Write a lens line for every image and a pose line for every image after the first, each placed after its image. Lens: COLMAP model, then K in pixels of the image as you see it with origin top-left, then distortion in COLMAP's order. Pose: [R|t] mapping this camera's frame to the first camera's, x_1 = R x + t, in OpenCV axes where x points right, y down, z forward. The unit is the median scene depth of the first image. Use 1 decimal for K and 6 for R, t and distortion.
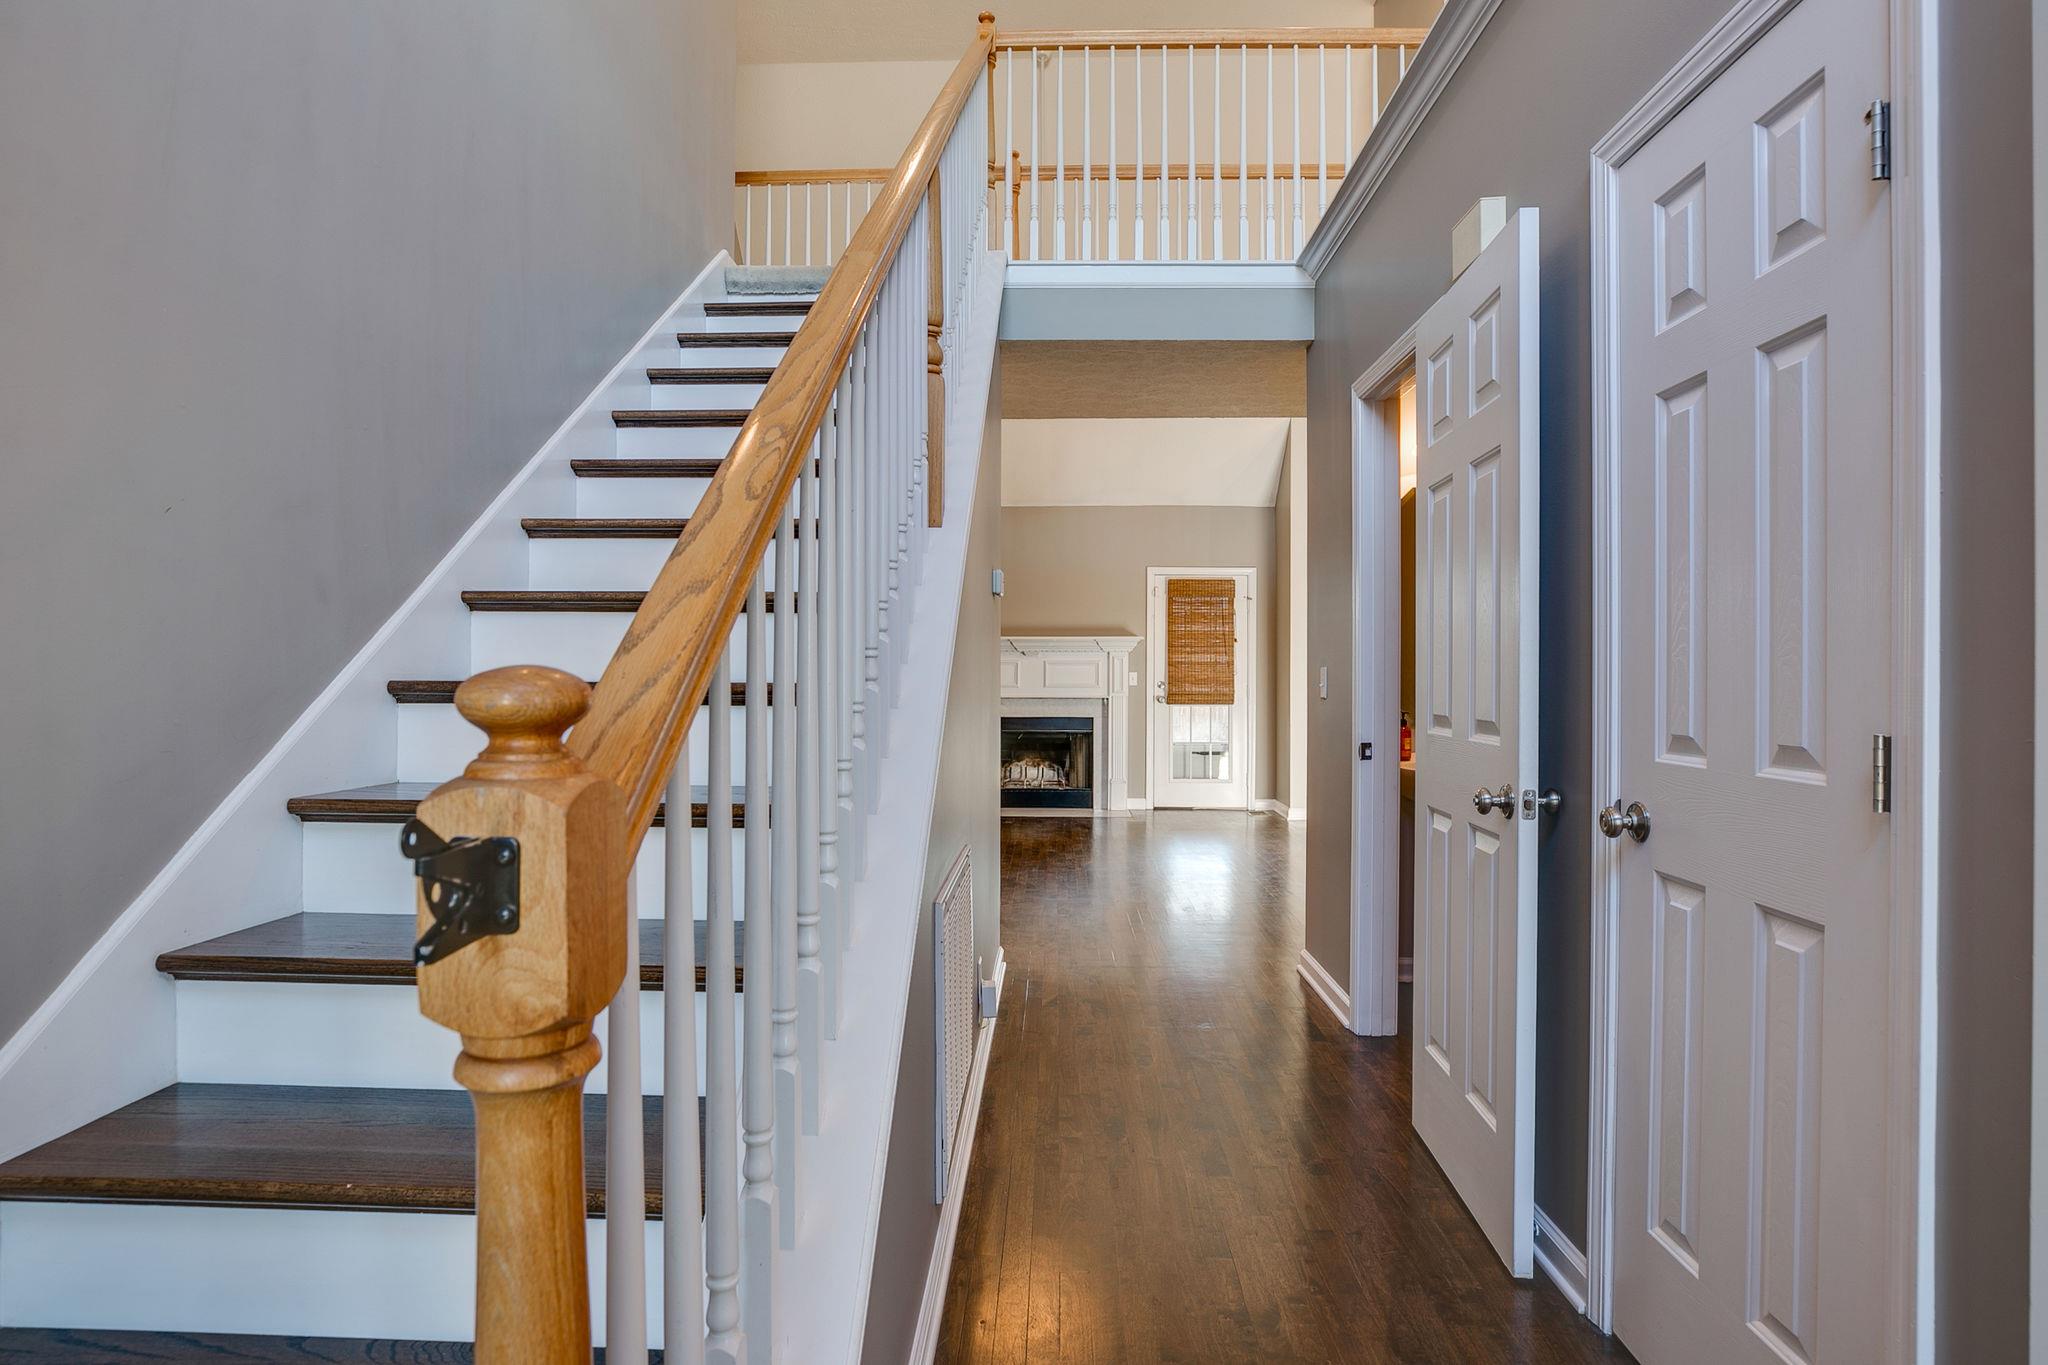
lens RADIAL K [[1118.5, 0, 1023.8], [0, 1118.5, 671.1], [0, 0, 1]] dist [-0.033021, 0.000727]
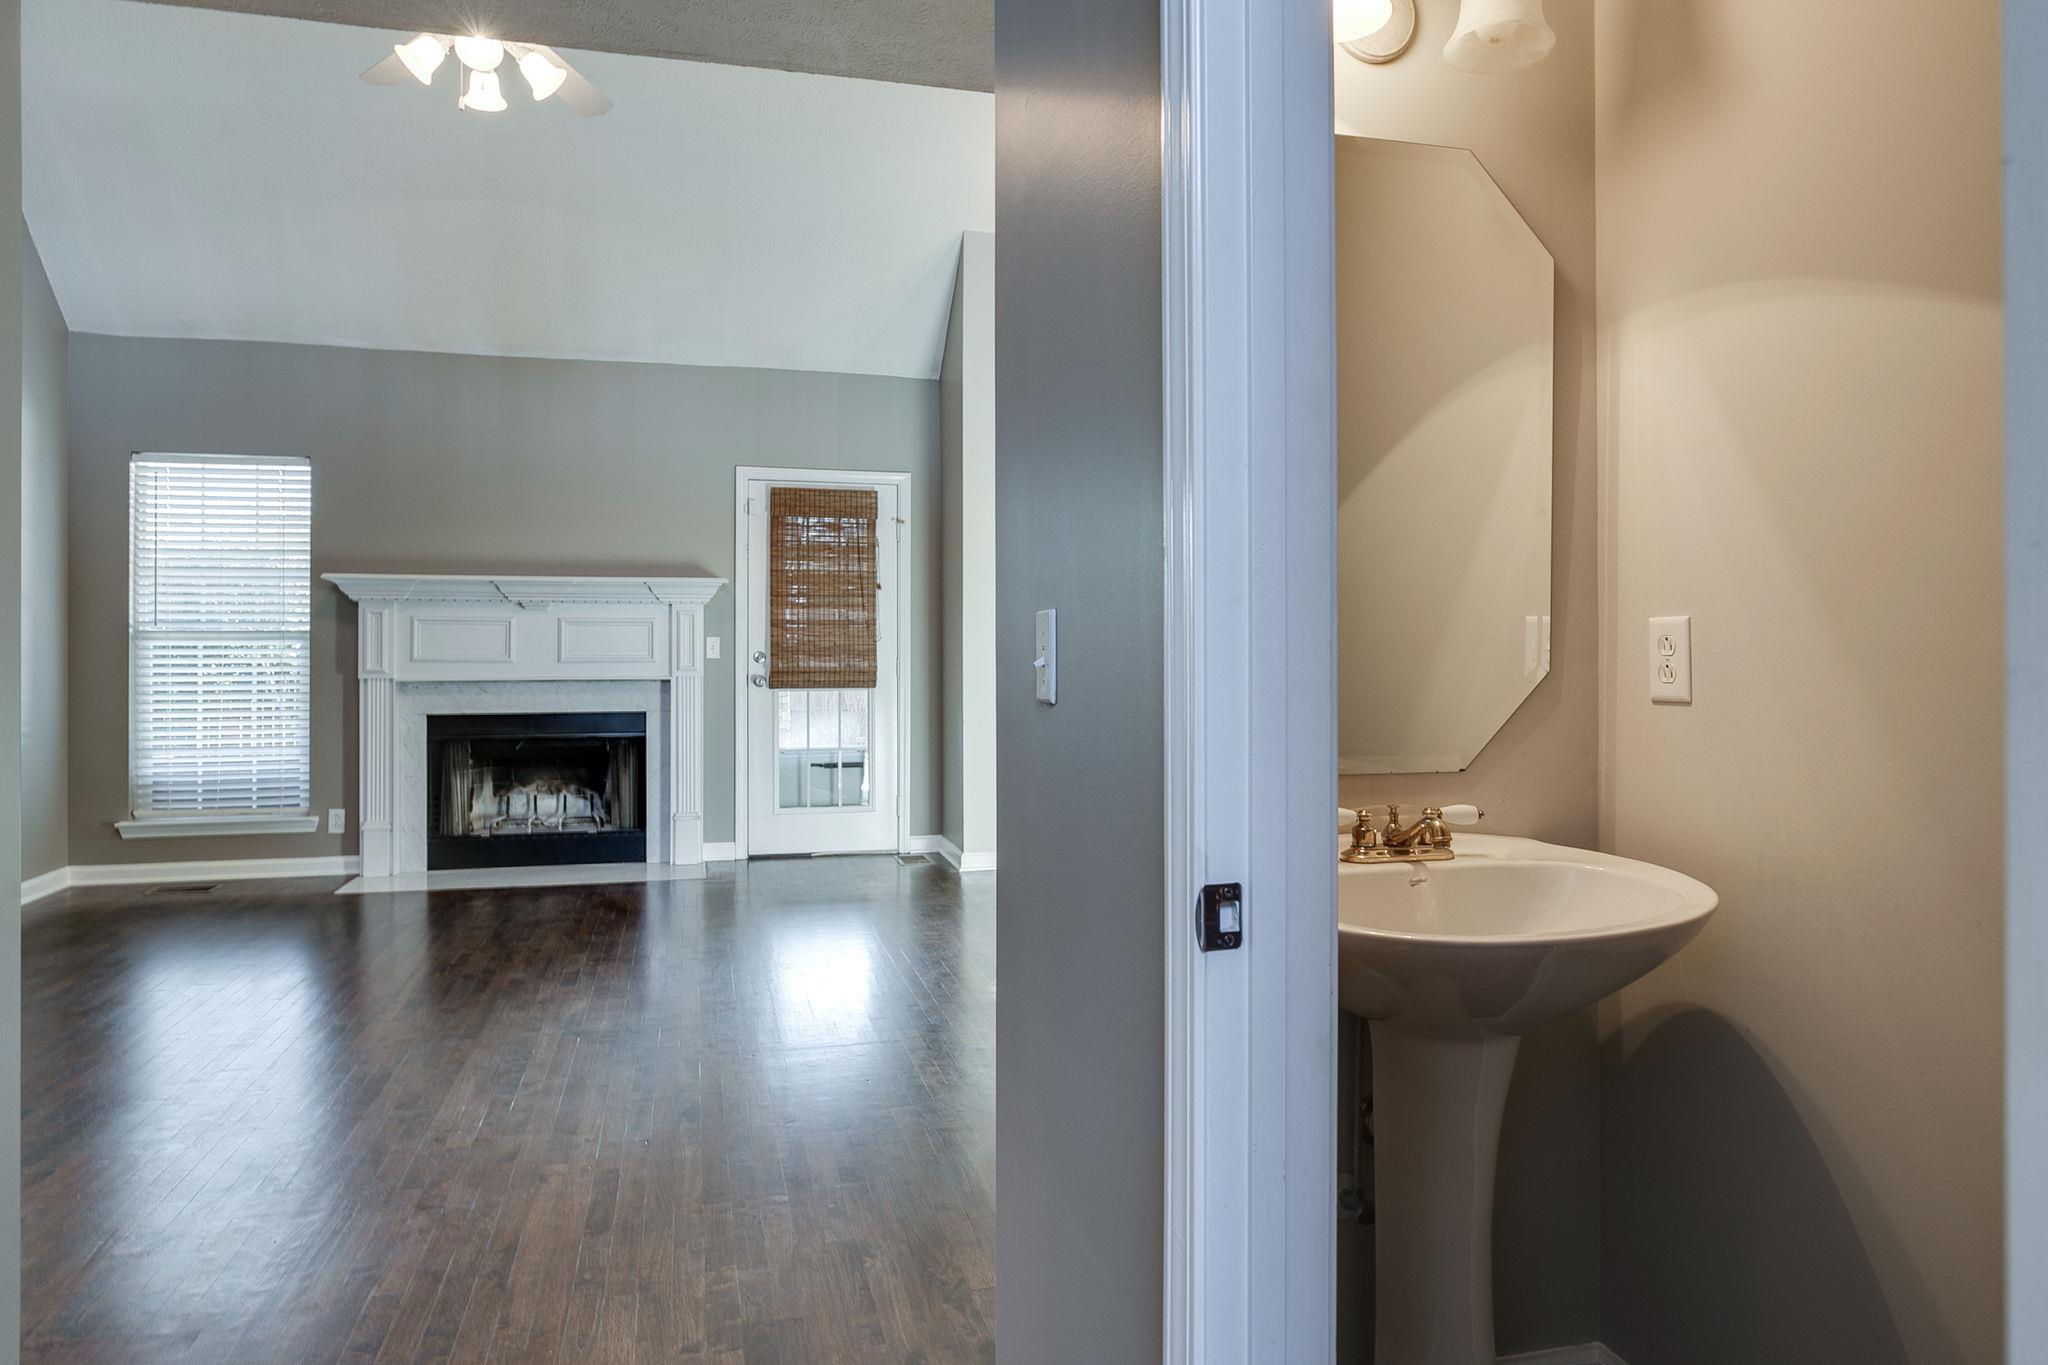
lens RADIAL K [[1227.1, 0, 1020.0], [0, 1227.1, 644.3], [0, 0, 1]] dist [-0.000759, -0.000098]
pose [[0.962088, -0.003513, 0.272716, 0.076478], [0.002527, 0.999989, 0.003965, 0.002737], [-0.272726, -0.003126, 0.962087, 0.307818]]
